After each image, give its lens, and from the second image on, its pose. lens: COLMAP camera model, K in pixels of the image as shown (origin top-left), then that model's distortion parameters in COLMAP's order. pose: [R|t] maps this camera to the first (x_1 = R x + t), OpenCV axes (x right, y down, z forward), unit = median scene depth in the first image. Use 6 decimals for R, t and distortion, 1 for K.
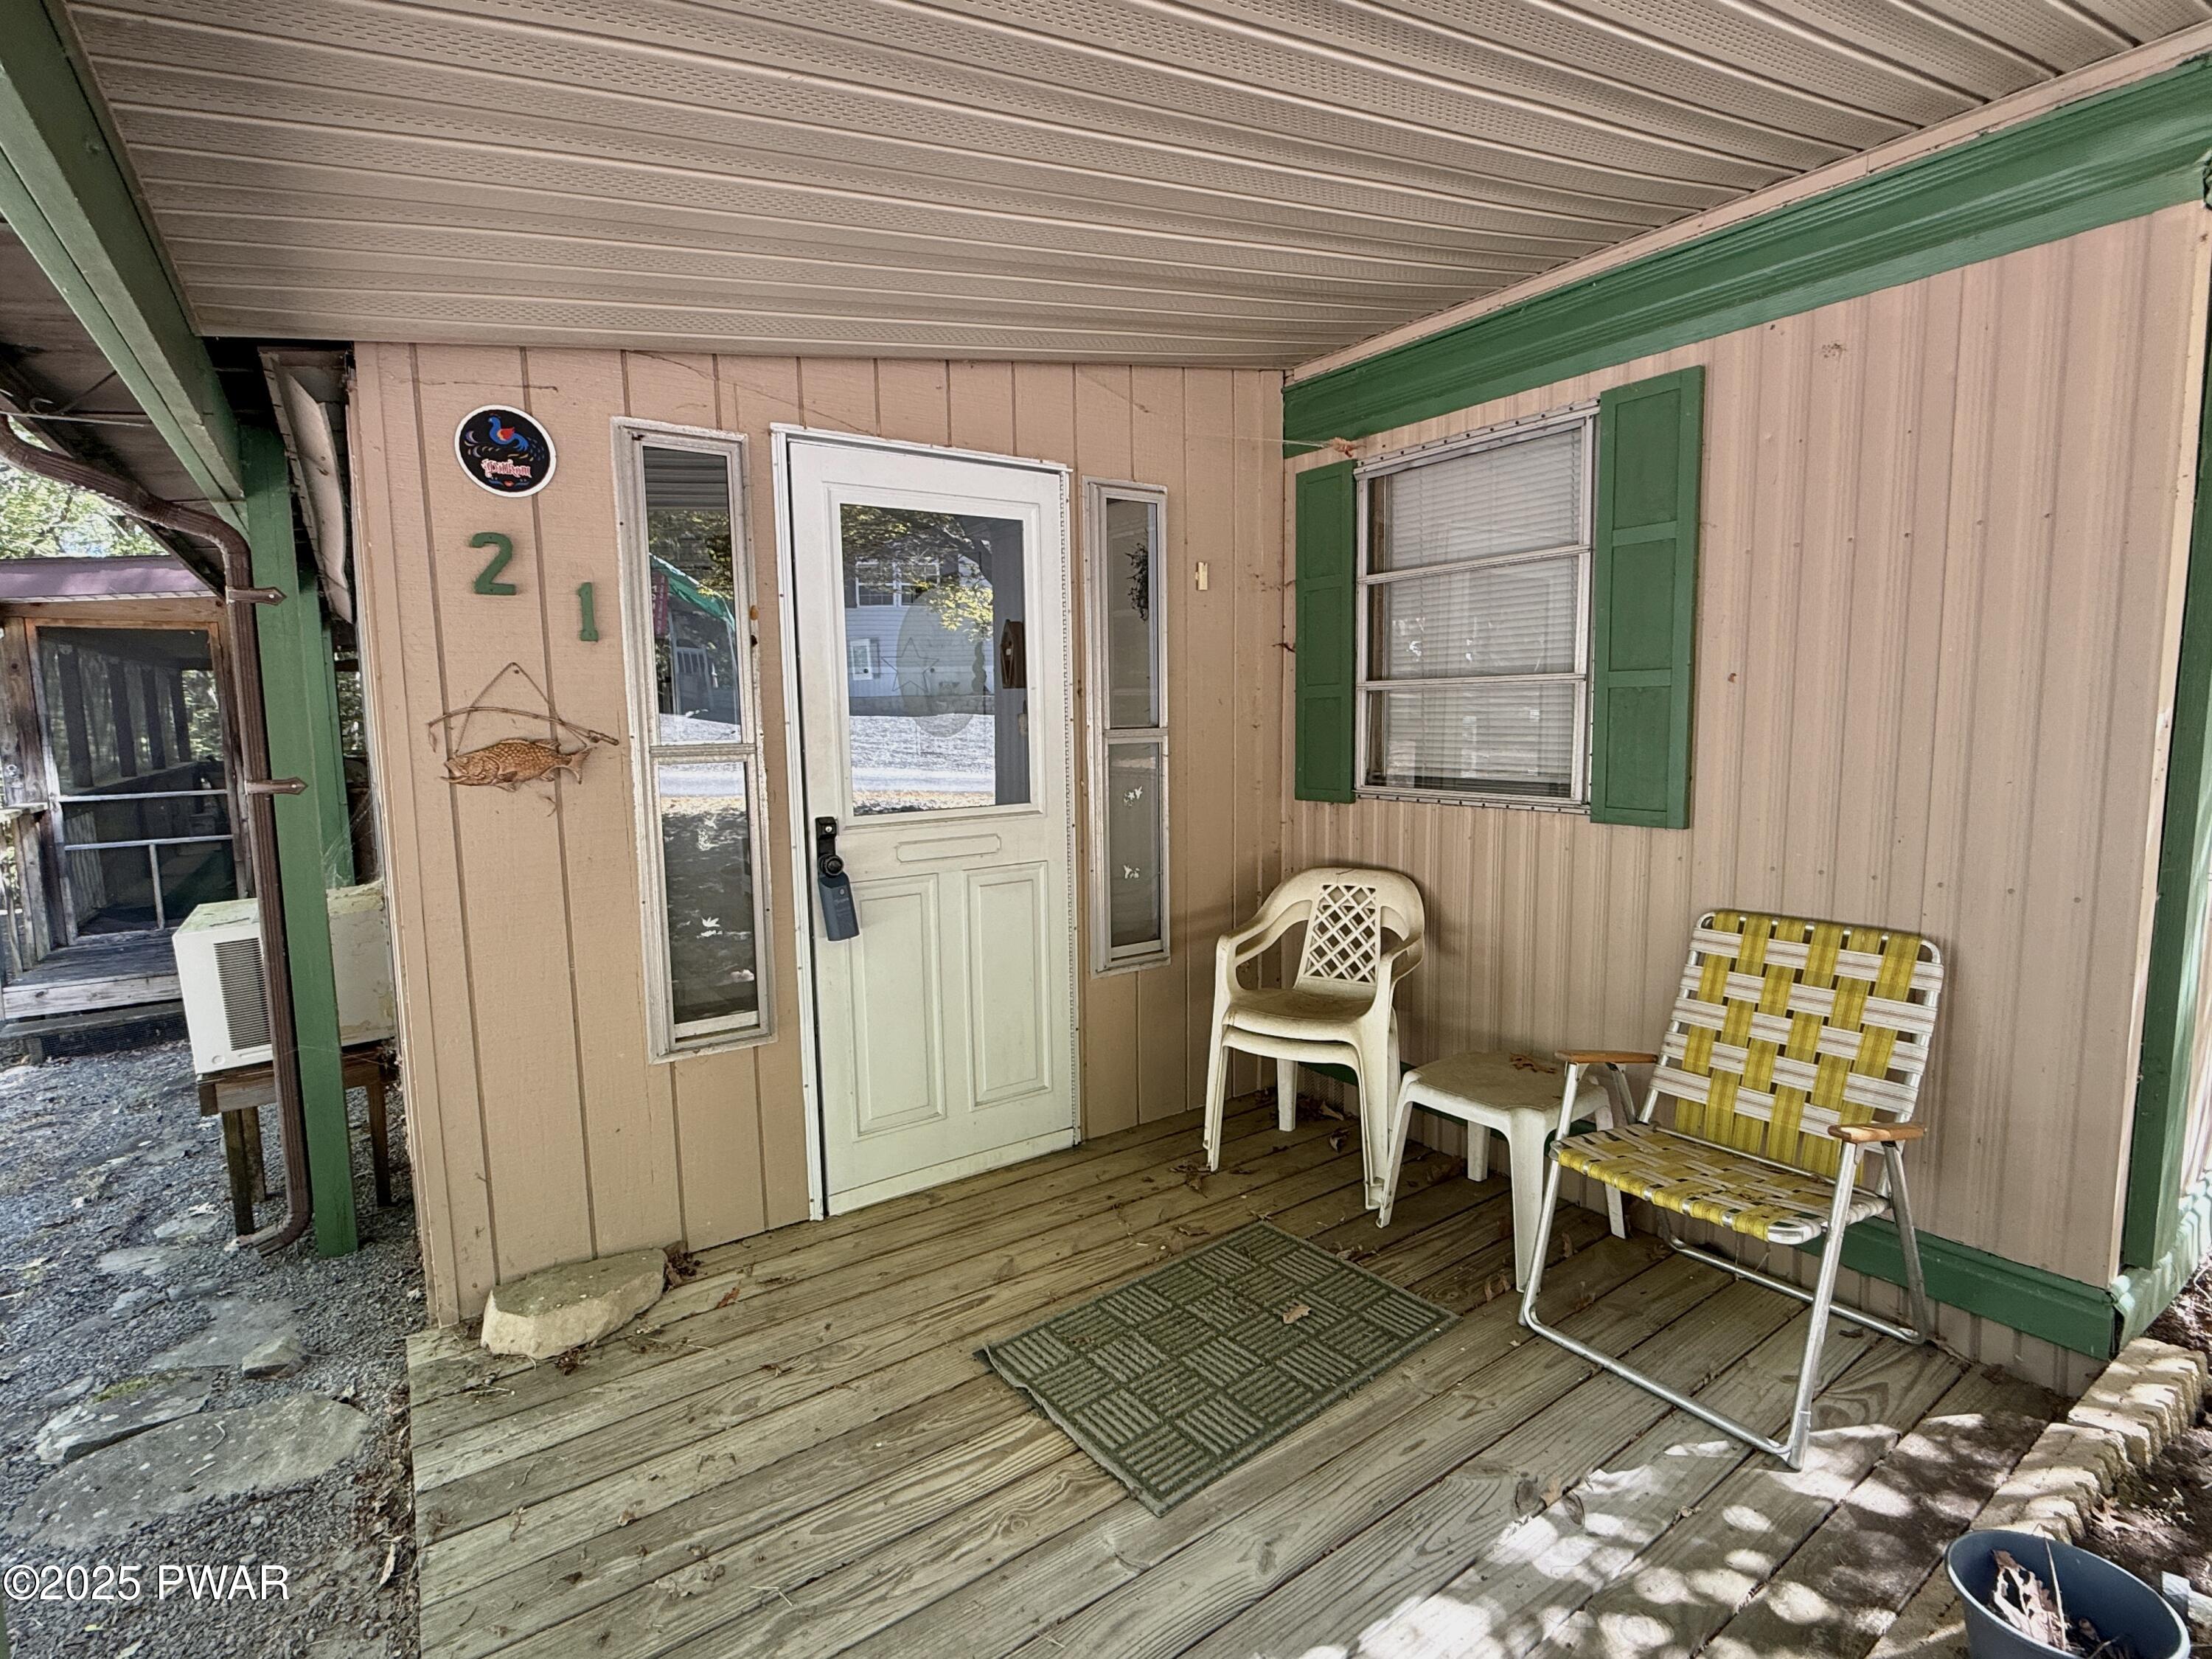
lens RADIAL K [[1044.8, 0, 1107.7], [0, 1044.8, 834.4], [0, 0, 1]] dist [0.002848, 0.000369]
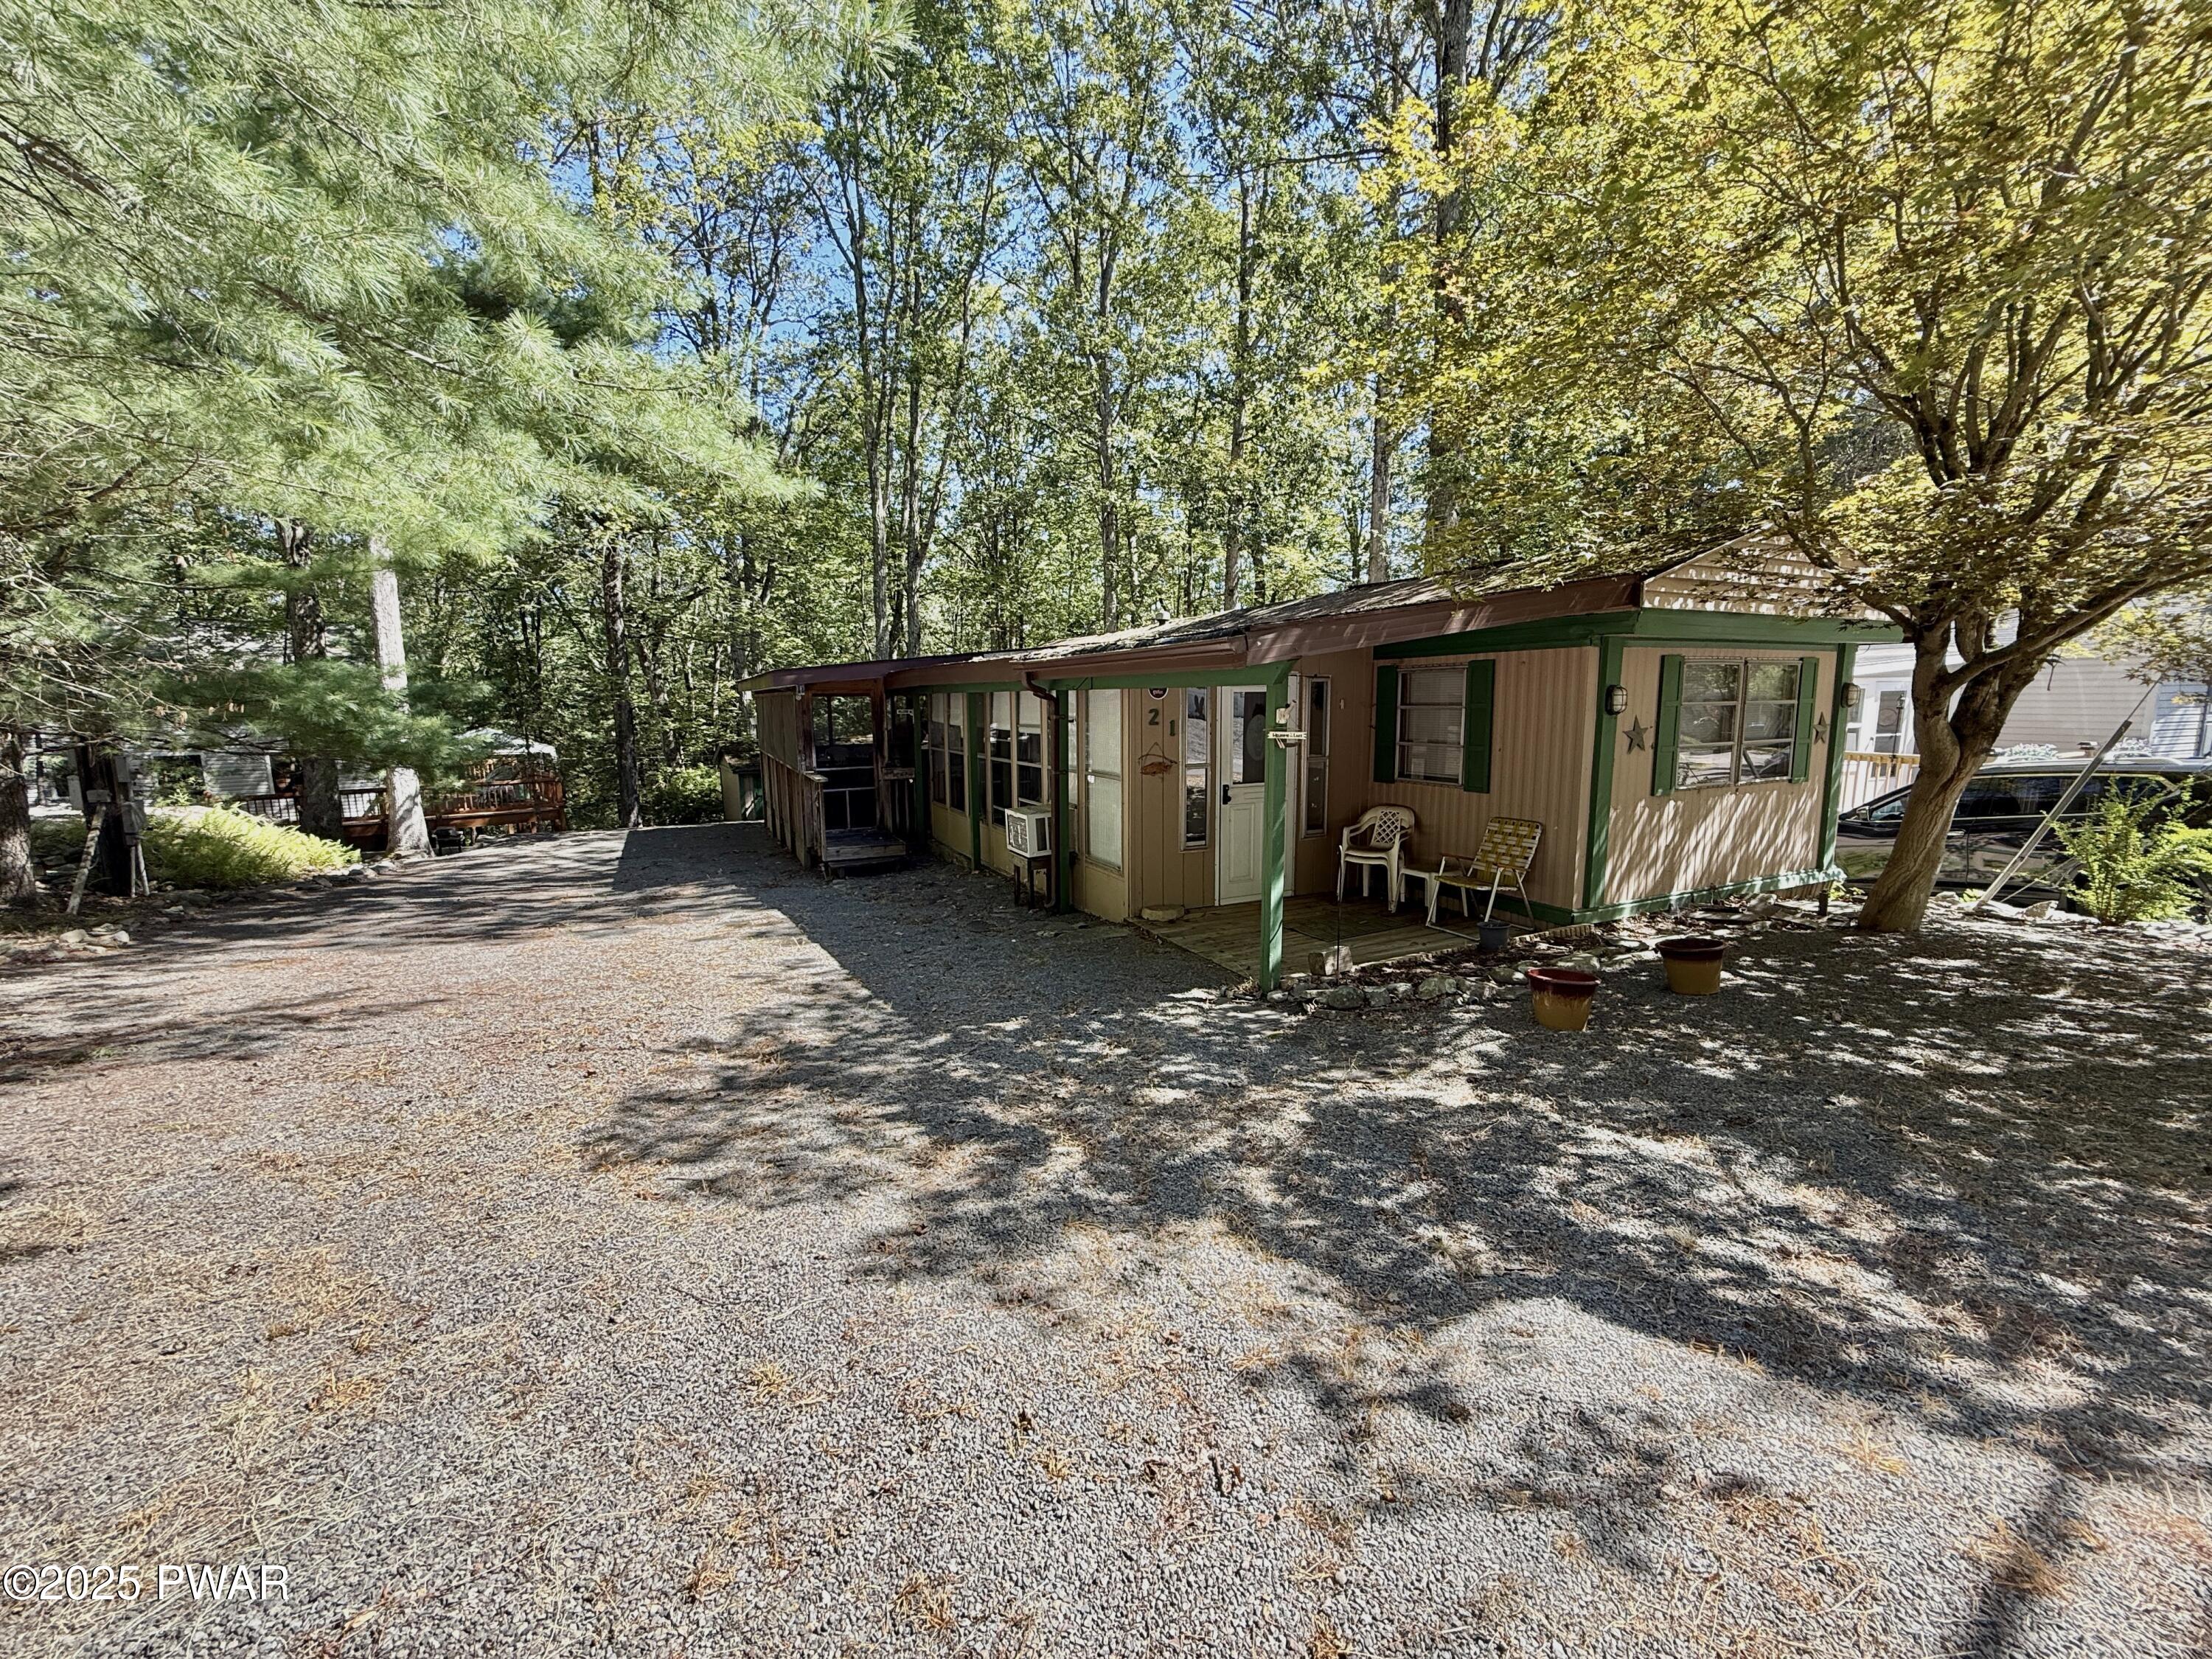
lens RADIAL K [[877.3, 0, 1099.6], [0, 877.3, 837.2], [0, 0, 1]] dist [-0.001921, 0.000322]
pose [[0.986722, 0.029347, -0.159743, -0.199287], [-0.023028, 0.998883, 0.041269, 0.041567], [0.160776, -0.037043, 0.986296, -1.732208]]
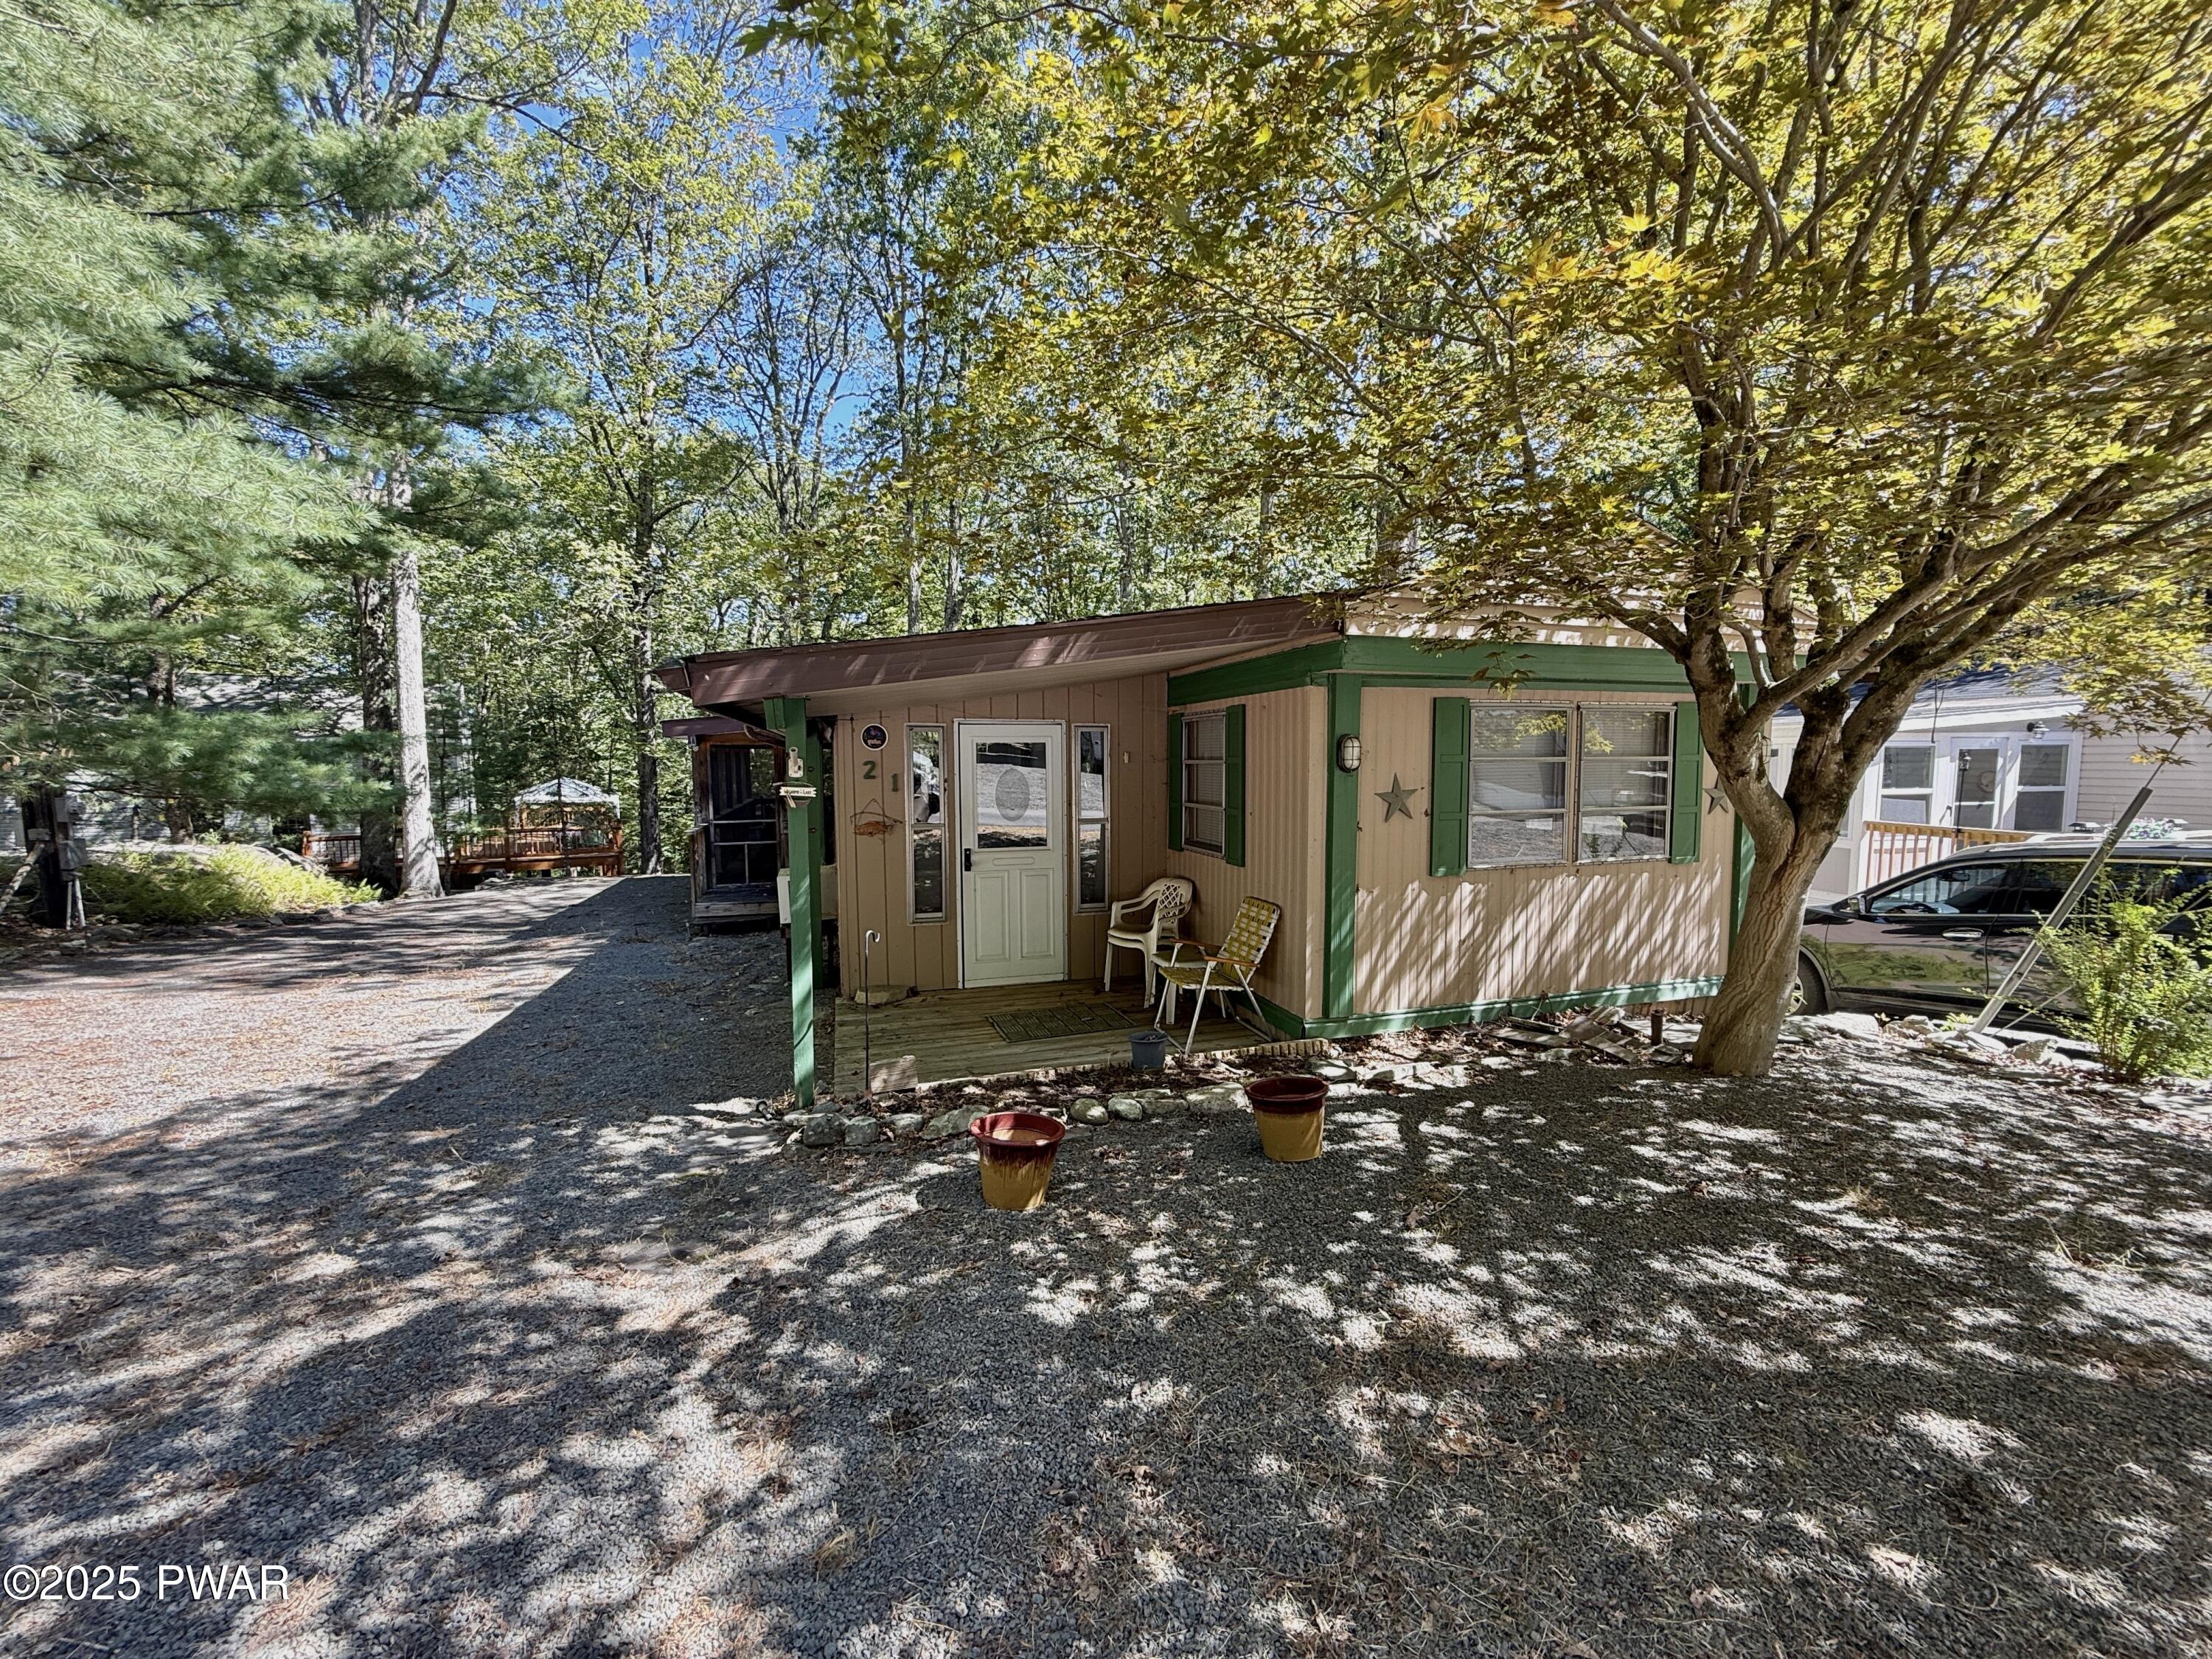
lens RADIAL K [[877.3, 0, 1104.6], [0, 877.3, 831.7], [0, 0, 1]] dist [-0.001921, 0.000322]
pose [[0.951385, 0.037764, -0.305680, 0.785004], [-0.046912, 0.998643, -0.022634, -0.024107], [0.304410, 0.035874, 0.951865, -1.135597]]
